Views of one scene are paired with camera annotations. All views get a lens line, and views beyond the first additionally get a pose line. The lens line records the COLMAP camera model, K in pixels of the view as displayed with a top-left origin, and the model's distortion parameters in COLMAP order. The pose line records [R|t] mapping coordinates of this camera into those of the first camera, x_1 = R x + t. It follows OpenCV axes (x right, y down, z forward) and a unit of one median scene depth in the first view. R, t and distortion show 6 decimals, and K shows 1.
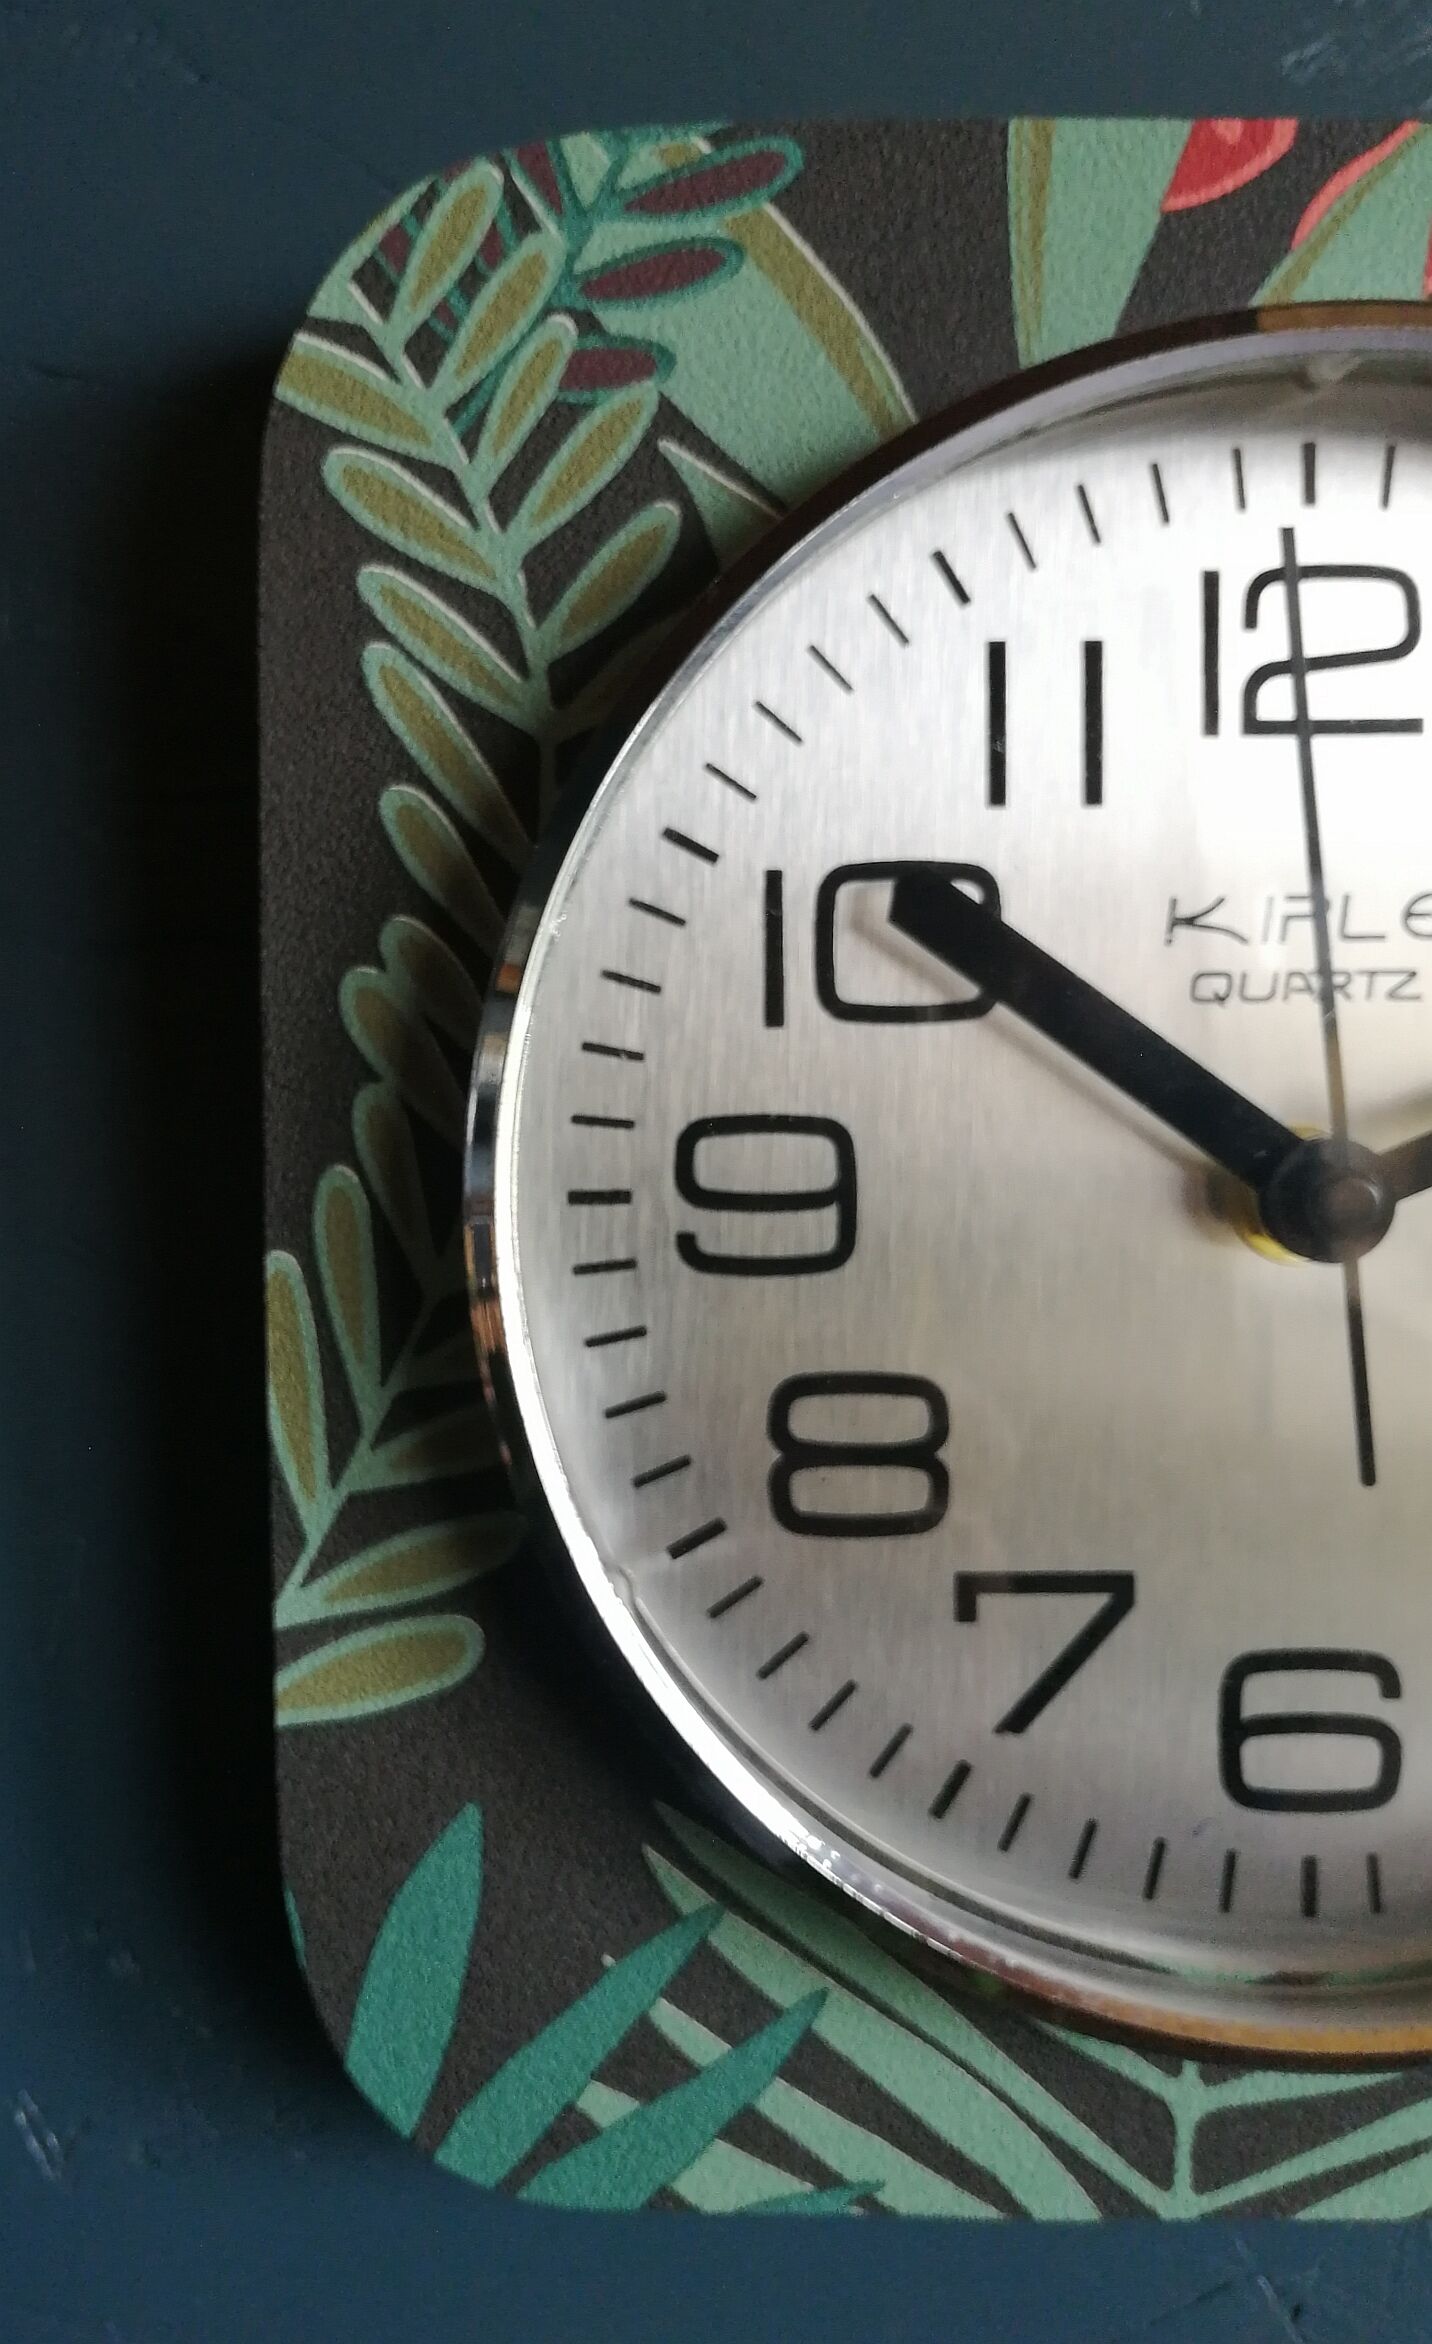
lens RADIAL K [[2202.5, 0, 442.5], [0, 2202.5, 1073.0], [0, 0, 1]] dist [-0.004489, -0.023926]
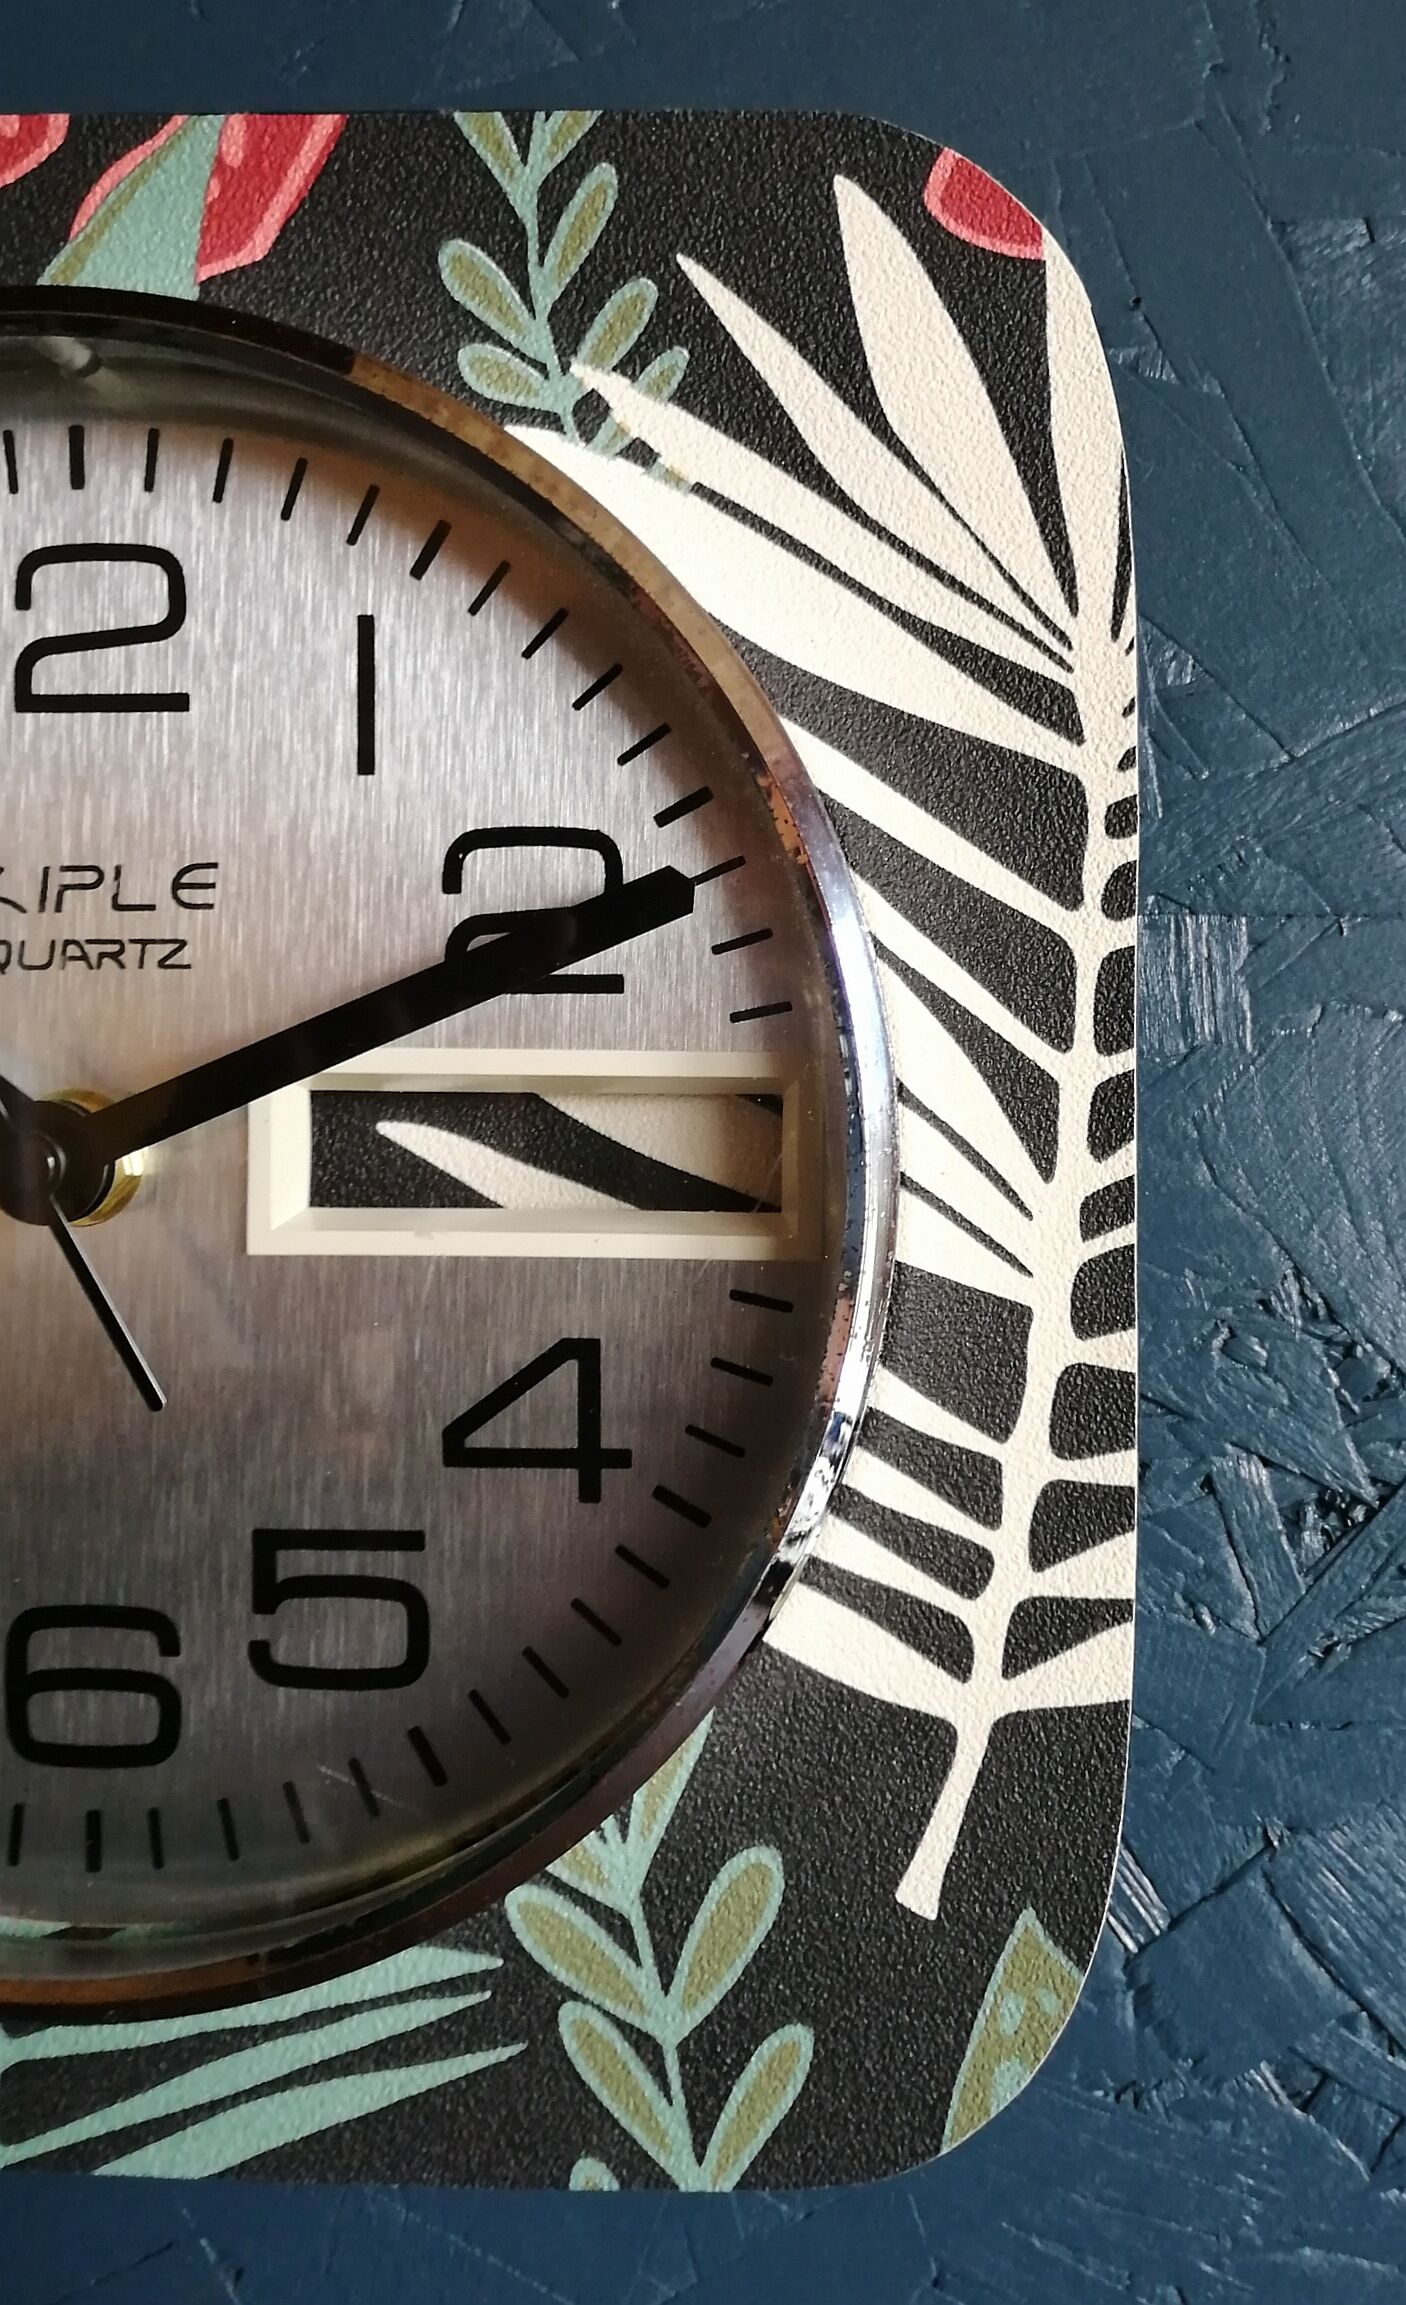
lens RADIAL K [[2165.8, 0, 816.7], [0, 2165.8, 1062.3], [0, 0, 1]] dist [-0.004489, -0.023926]
pose [[0.999965, 0.008073, 0.001962, 0.724228], [-0.008033, 0.999780, -0.019384, 0.027071], [-0.002118, 0.019367, 0.999810, -0.007034]]
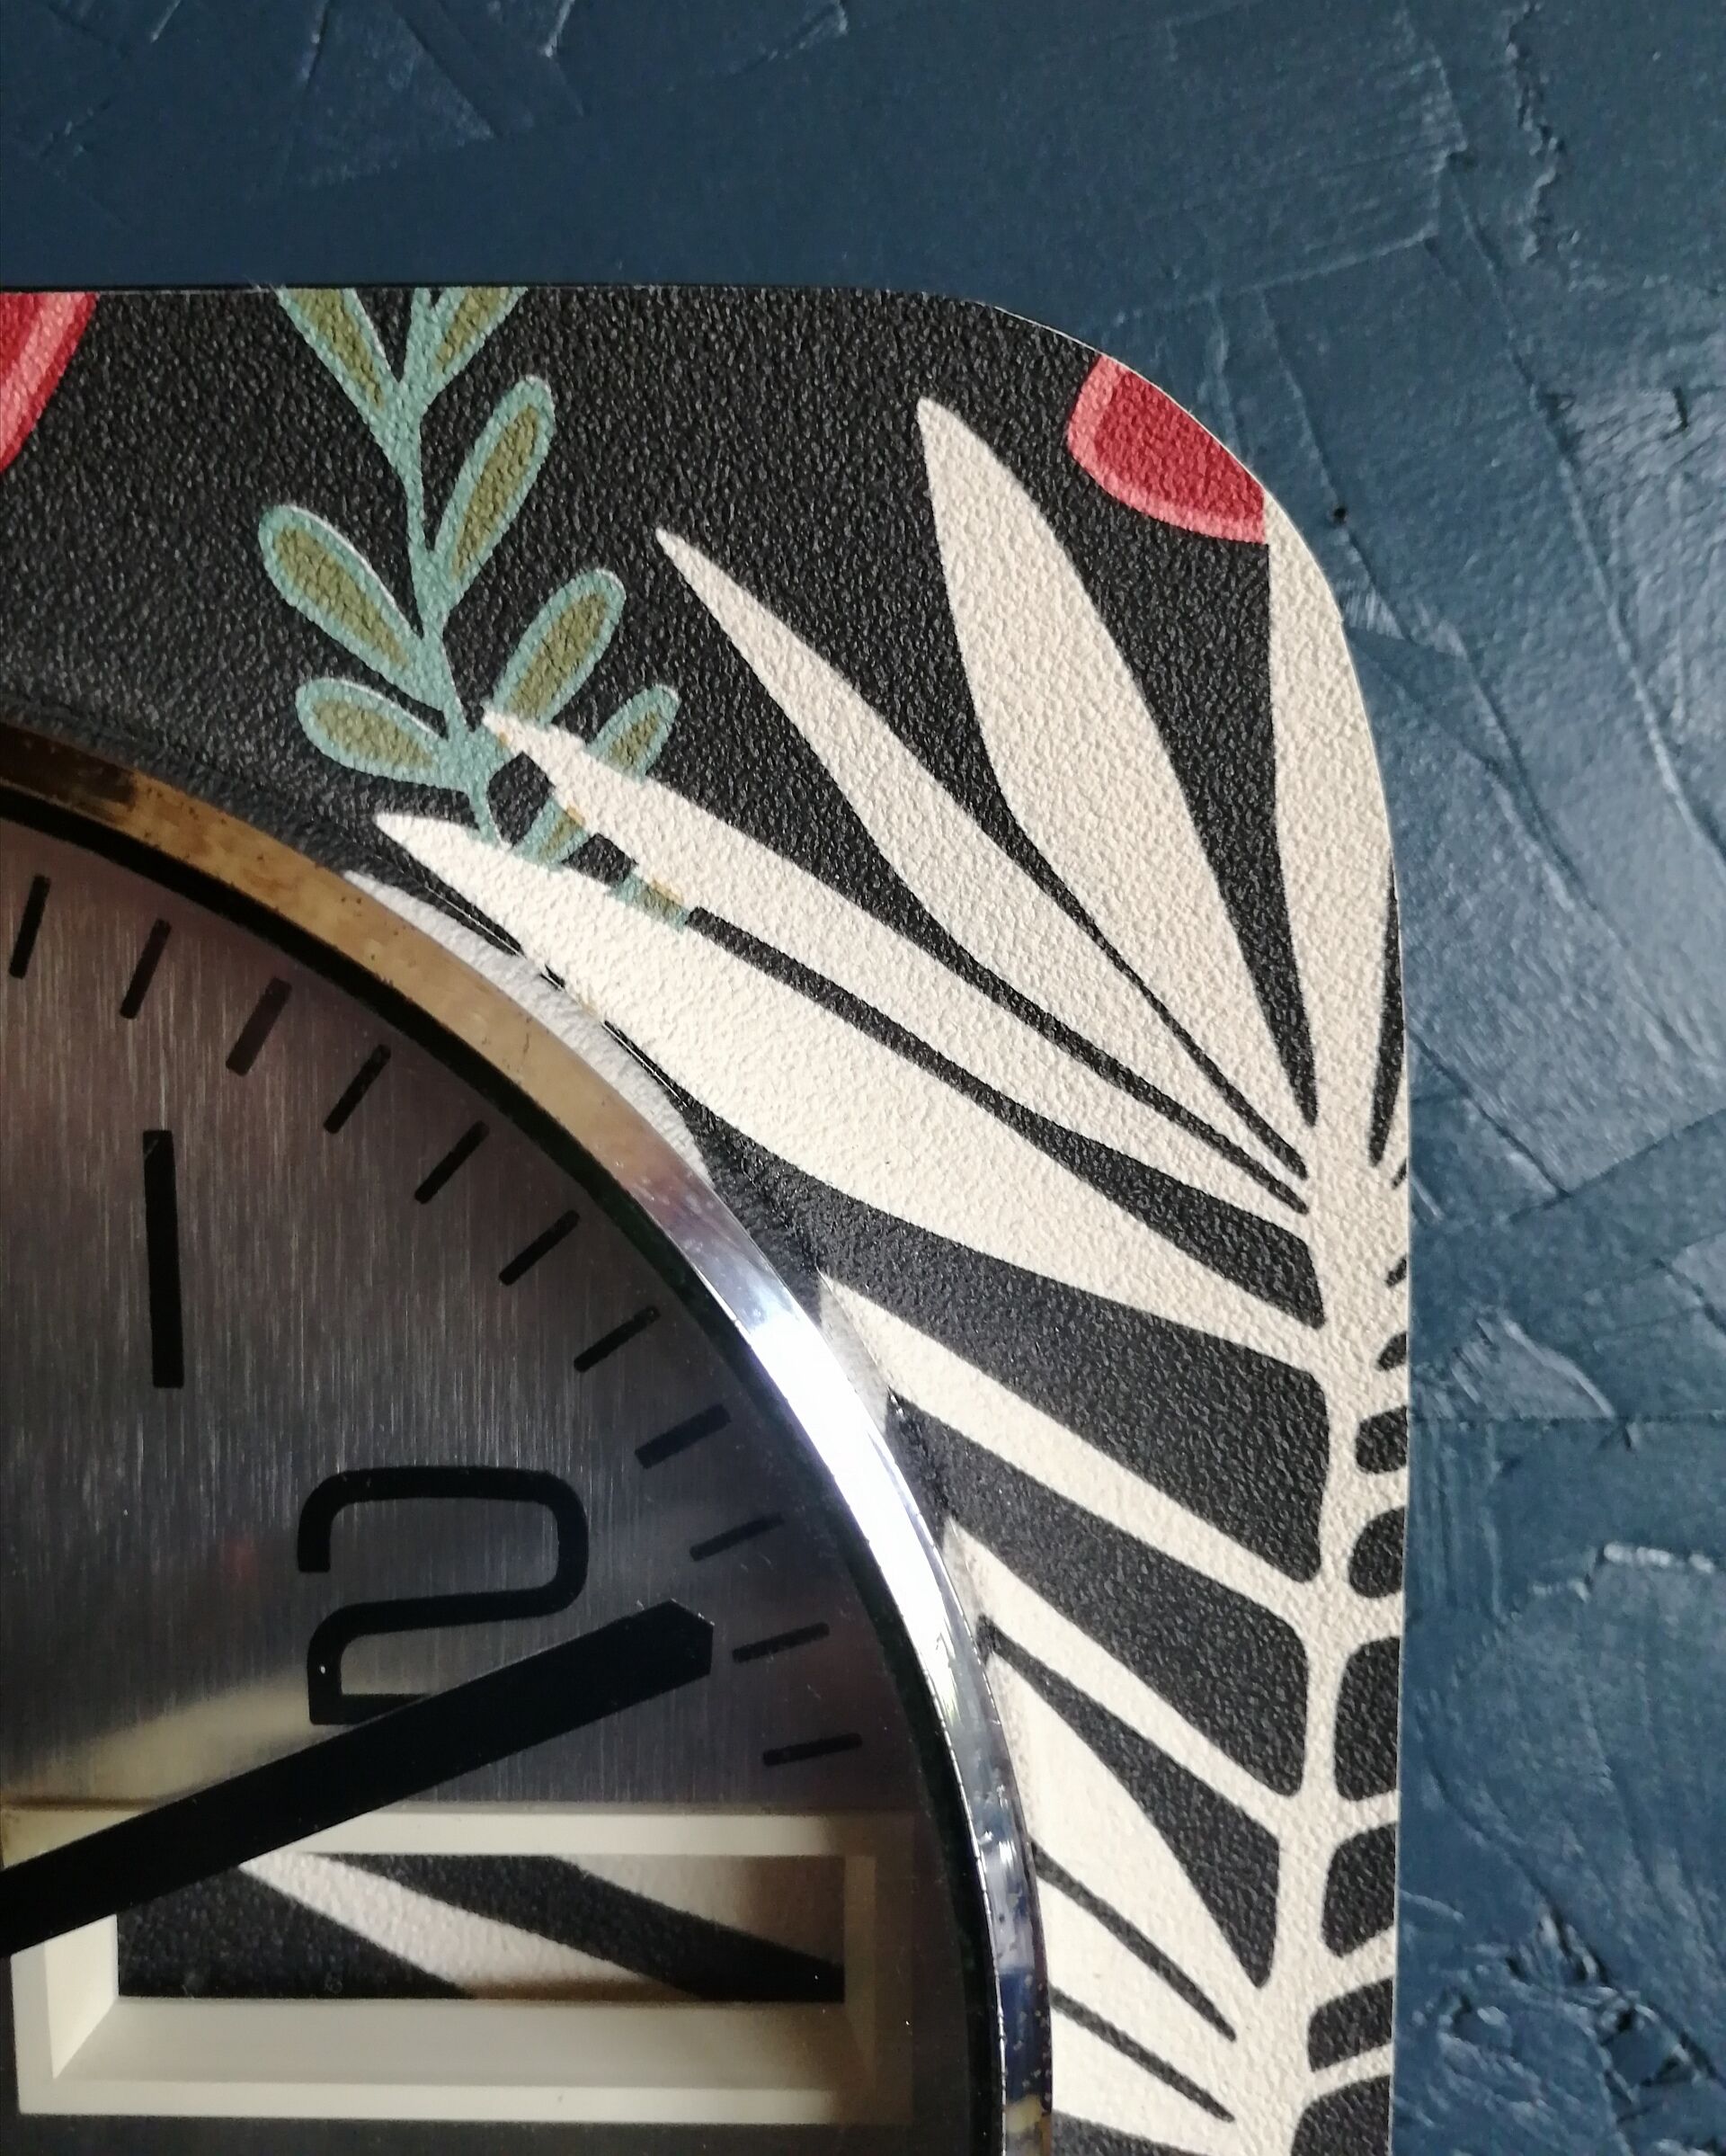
lens RADIAL K [[1976.1, 0, 857.4], [0, 1976.1, 1000.1], [0, 0, 1]] dist [-0.034597, 0.001808]
pose [[0.998961, -0.006351, 0.045133, 0.689316], [0.004041, 0.998686, 0.051084, -0.257881], [-0.045398, -0.050849, 0.997674, 0.423291]]
